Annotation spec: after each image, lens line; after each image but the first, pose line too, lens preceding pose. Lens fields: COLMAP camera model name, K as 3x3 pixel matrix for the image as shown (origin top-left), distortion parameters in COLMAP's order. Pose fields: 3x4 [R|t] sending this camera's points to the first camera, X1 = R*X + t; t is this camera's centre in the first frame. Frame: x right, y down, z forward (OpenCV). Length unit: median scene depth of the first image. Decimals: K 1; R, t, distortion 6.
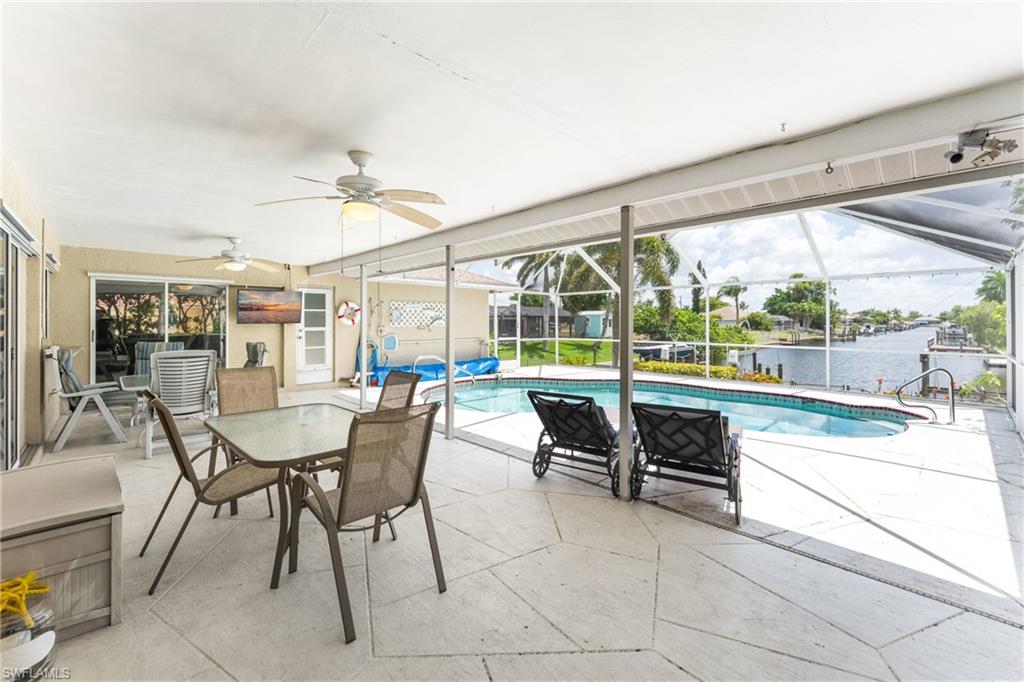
lens RADIAL K [[421.4, 0, 507.8], [0, 421.4, 321.5], [0, 0, 1]] dist [0.001069, -0.001086]
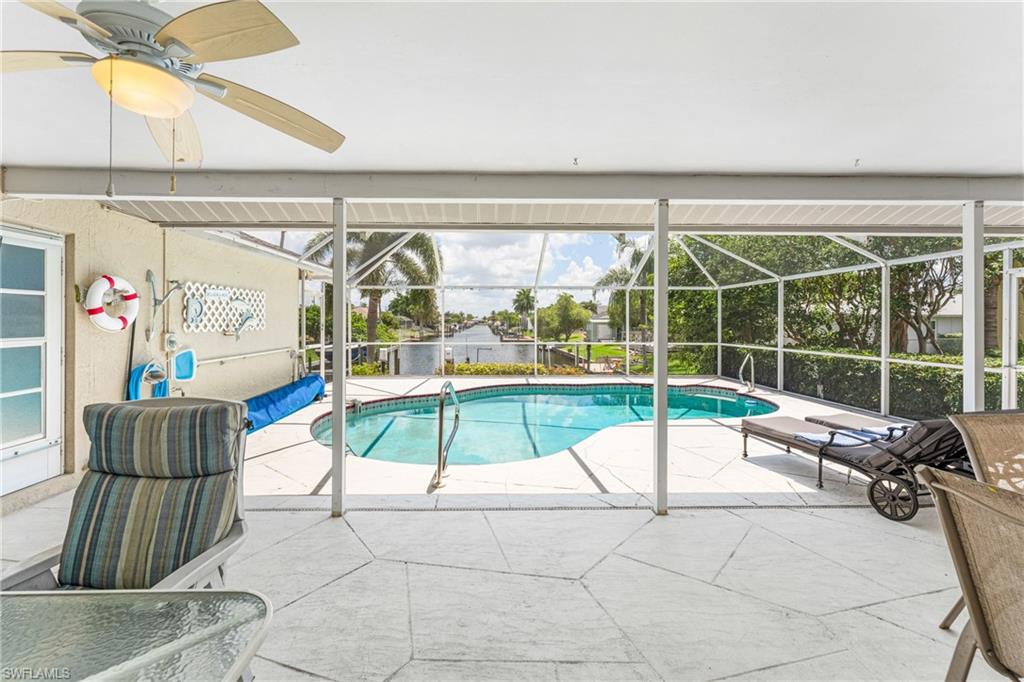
lens RADIAL K [[421.4, 0, 490.2], [0, 421.4, 324.4], [0, 0, 1]] dist [0.001069, -0.001086]
pose [[0.680086, -0.003682, 0.733123, -0.049409], [-0.001916, 0.999975, 0.006800, -0.000120], [-0.733129, -0.006030, 0.680062, 0.049480]]
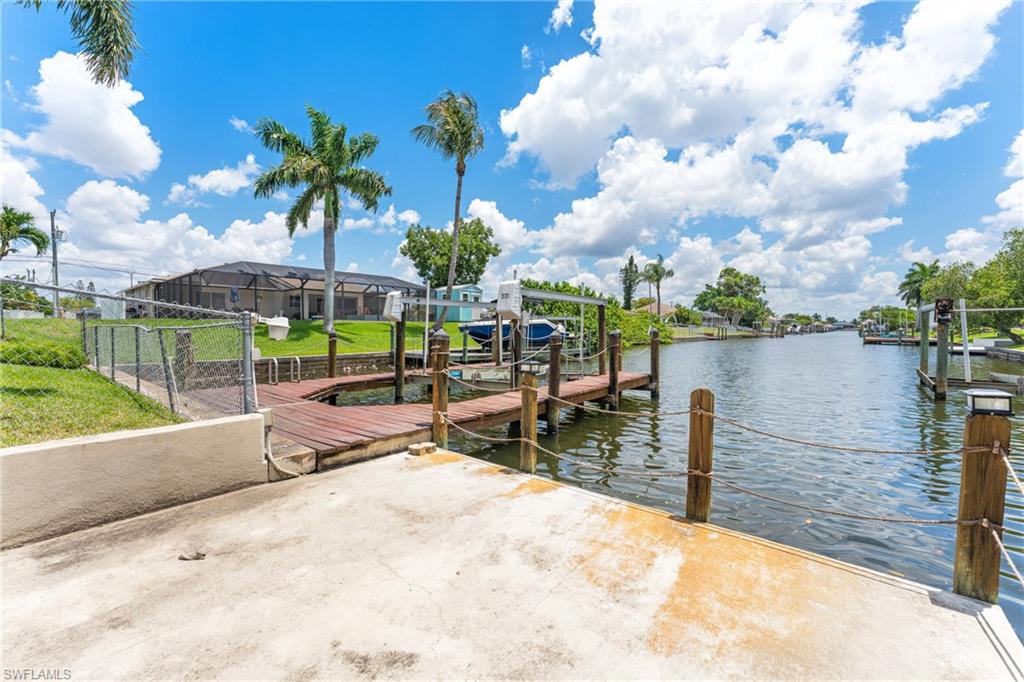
lens RADIAL K [[421.4, 0, 510.8], [0, 421.4, 339.3], [0, 0, 1]] dist [0.001069, -0.001086]
pose [[0.992862, -0.001881, 0.119252, 0.123208], [-0.001552, 0.999587, 0.028686, 0.026358], [-0.119257, -0.028666, 0.992450, 0.157761]]
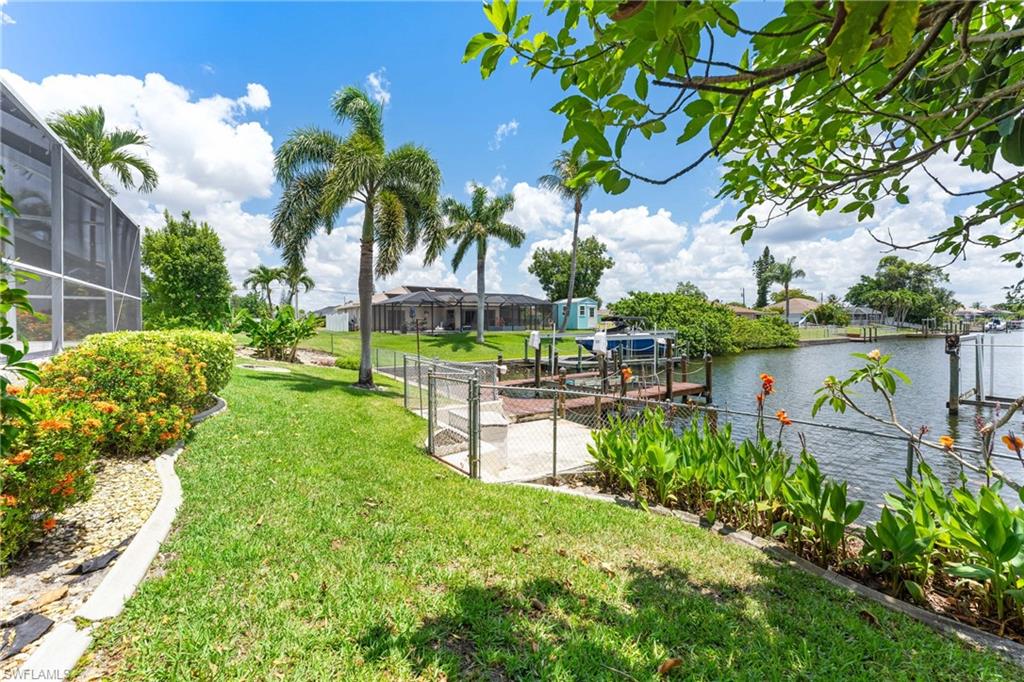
lens RADIAL K [[421.4, 0, 505.2], [0, 421.4, 324.0], [0, 0, 1]] dist [0.001069, -0.001086]
pose [[0.984397, -0.004384, -0.175906, 0.126207], [0.005551, 0.999966, 0.006143, 0.011838], [0.175873, -0.007023, 0.984388, 0.080809]]
